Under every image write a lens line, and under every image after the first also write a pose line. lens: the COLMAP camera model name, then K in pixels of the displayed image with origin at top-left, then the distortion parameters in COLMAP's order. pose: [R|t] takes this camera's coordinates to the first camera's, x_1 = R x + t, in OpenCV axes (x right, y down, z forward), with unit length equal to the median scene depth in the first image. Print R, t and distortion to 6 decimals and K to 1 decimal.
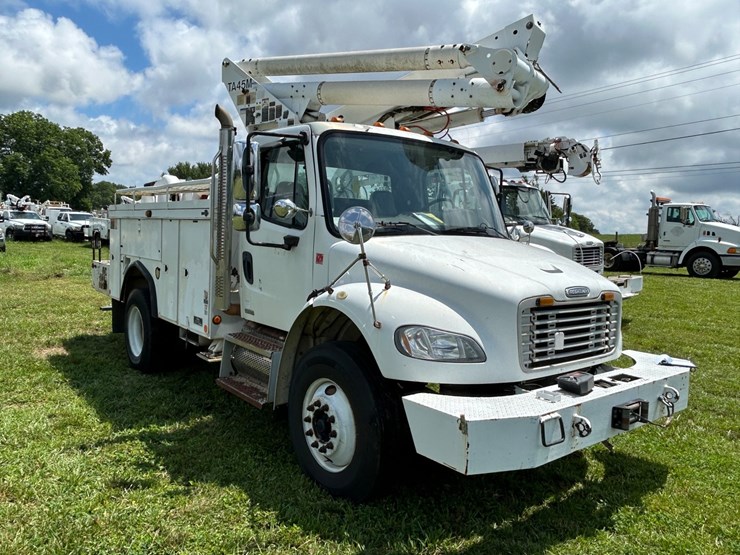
lens RADIAL K [[546.2, 0, 370.0], [0, 546.2, 277.5], [0, 0, 1]] dist [0.003912, 0.001734]
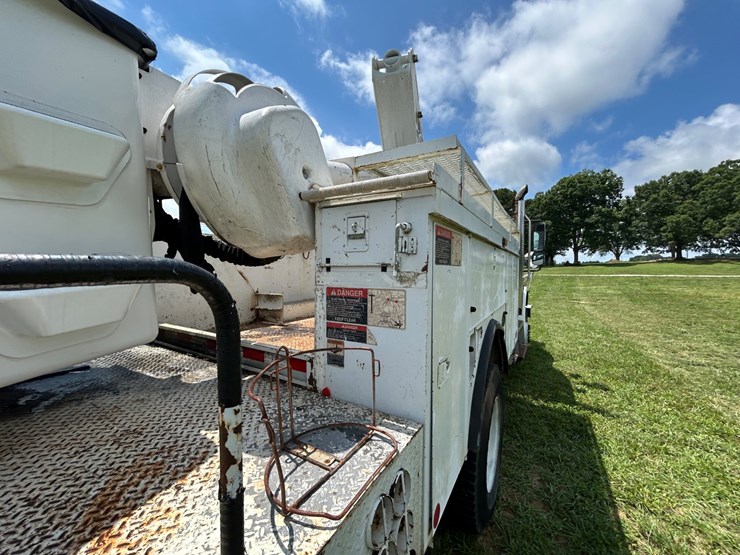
lens RADIAL K [[295.3, 0, 370.9], [0, 295.3, 276.9], [0, 0, 1]] dist [0.000628, -0.000040]
pose [[-0.345052, -0.064201, 0.936385, -0.953869], [0.058135, 0.994280, 0.089593, -0.156974], [-0.936781, 0.085351, -0.339346, 1.745986]]
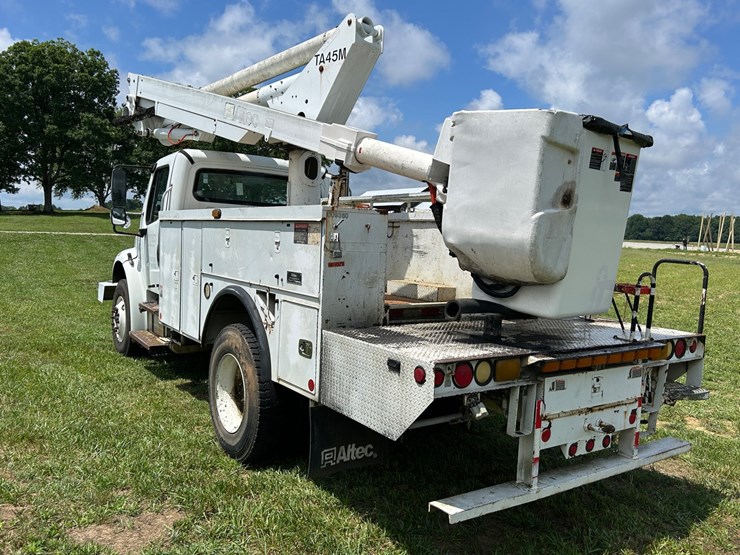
lens RADIAL K [[590.2, 0, 366.7], [0, 590.2, 270.1], [0, 0, 1]] dist [0.092614, -0.108951]
pose [[-0.994443, -0.081026, 0.067213, -0.482501], [-0.070718, 0.987098, 0.143654, -0.242106], [-0.077986, 0.138103, -0.987343, 2.720295]]
